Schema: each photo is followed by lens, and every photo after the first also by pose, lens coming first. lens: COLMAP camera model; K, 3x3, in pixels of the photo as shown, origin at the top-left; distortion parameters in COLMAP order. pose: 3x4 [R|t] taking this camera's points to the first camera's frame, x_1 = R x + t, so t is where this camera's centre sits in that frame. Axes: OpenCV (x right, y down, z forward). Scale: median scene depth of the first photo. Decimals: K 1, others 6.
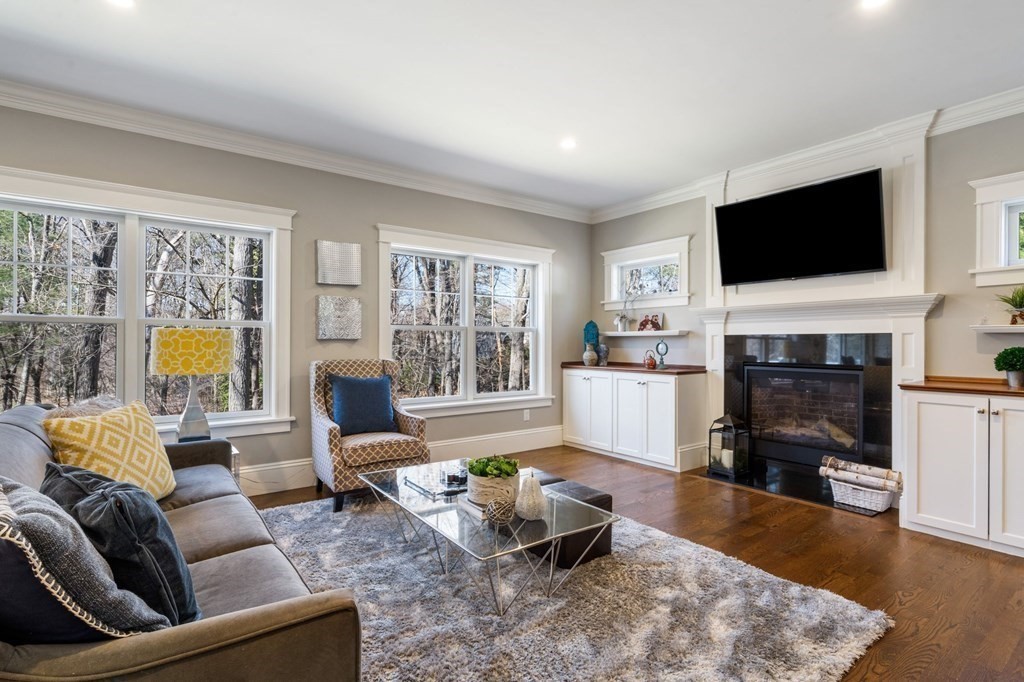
lens RADIAL K [[501.0, 0, 503.8], [0, 501.0, 339.4], [0, 0, 1]] dist [-0.003056, 0.001028]
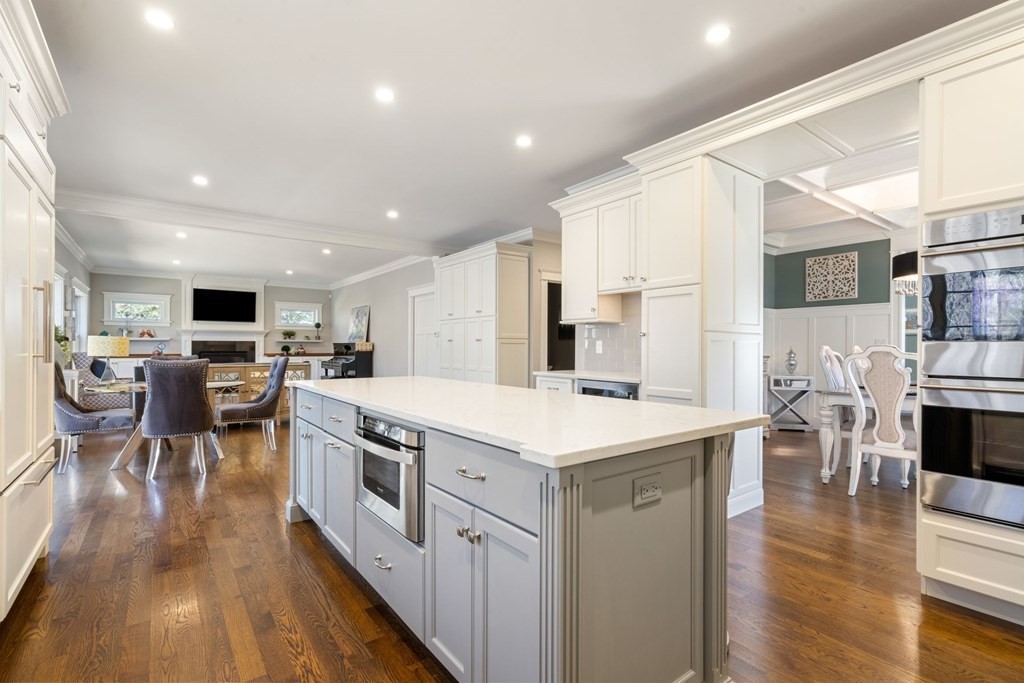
lens RADIAL K [[472.9, 0, 505.5], [0, 472.9, 346.1], [0, 0, 1]] dist [-0.000295, 0.000866]
pose [[-0.016710, -0.001299, 0.999860, -1.819129], [-0.010051, 0.999949, 0.001131, 0.000097], [-0.999810, -0.010031, -0.016722, -0.466117]]
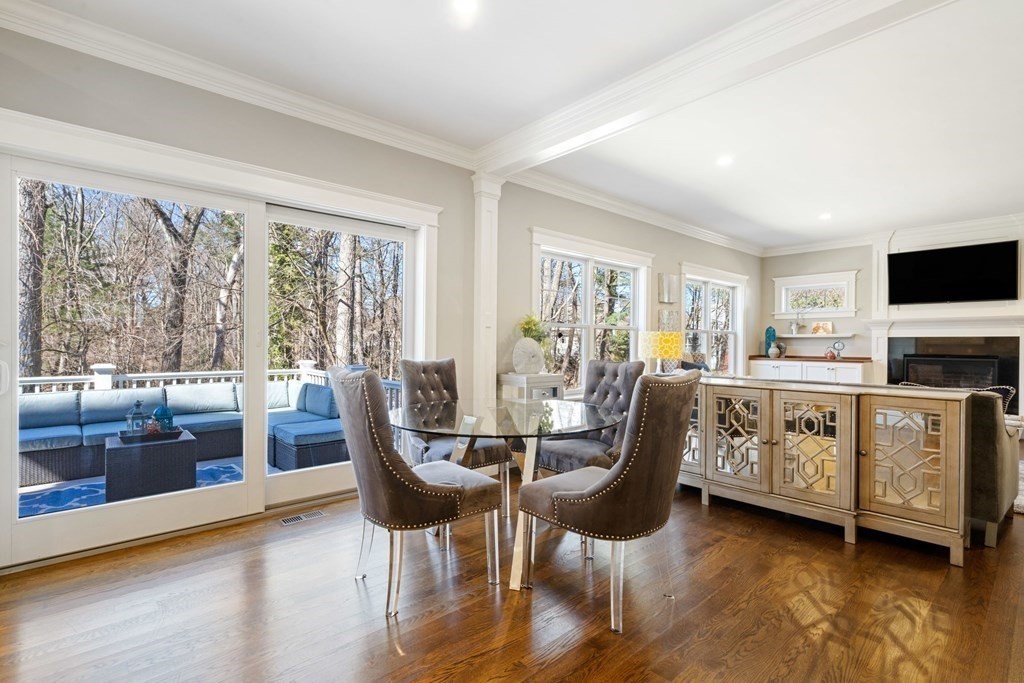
lens RADIAL K [[480.2, 0, 508.1], [0, 480.2, 347.8], [0, 0, 1]] dist [0.002454, -0.000118]
pose [[0.994758, 0.000597, 0.102254, -0.847421], [-0.002430, 0.999839, 0.017799, 0.000721], [-0.102227, -0.017954, 0.994599, -0.340273]]
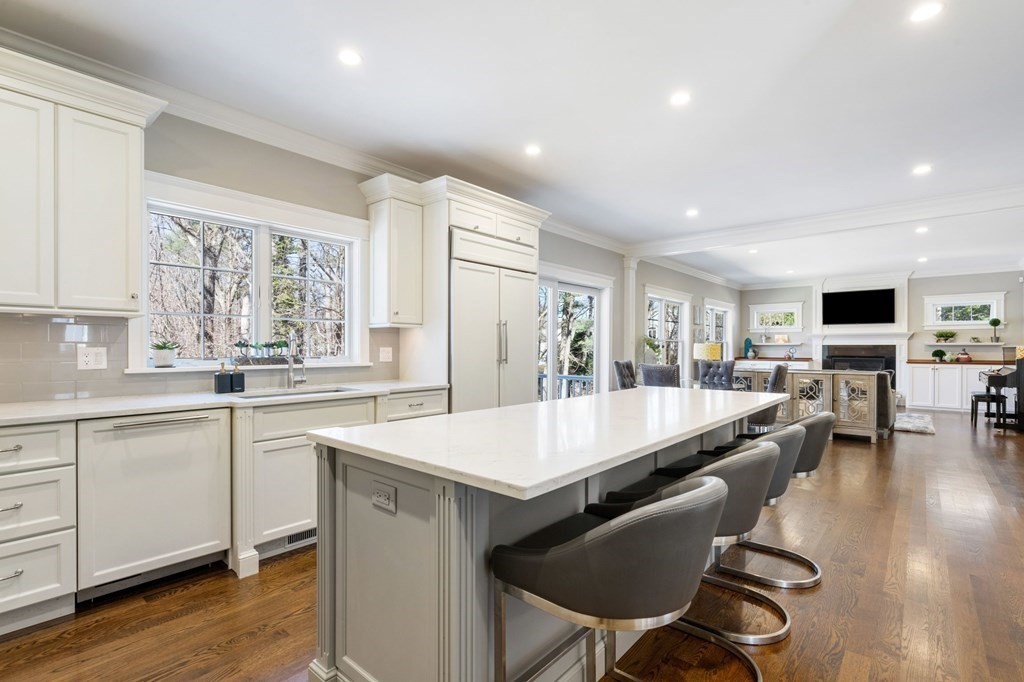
lens RADIAL K [[480.2, 0, 508.1], [0, 480.2, 347.3], [0, 0, 1]] dist [0.002454, -0.000118]
pose [[0.971561, -0.003084, 0.236769, -1.546035], [0.001105, 0.999963, 0.008490, -0.018627], [-0.236786, -0.007987, 0.971529, -0.875695]]
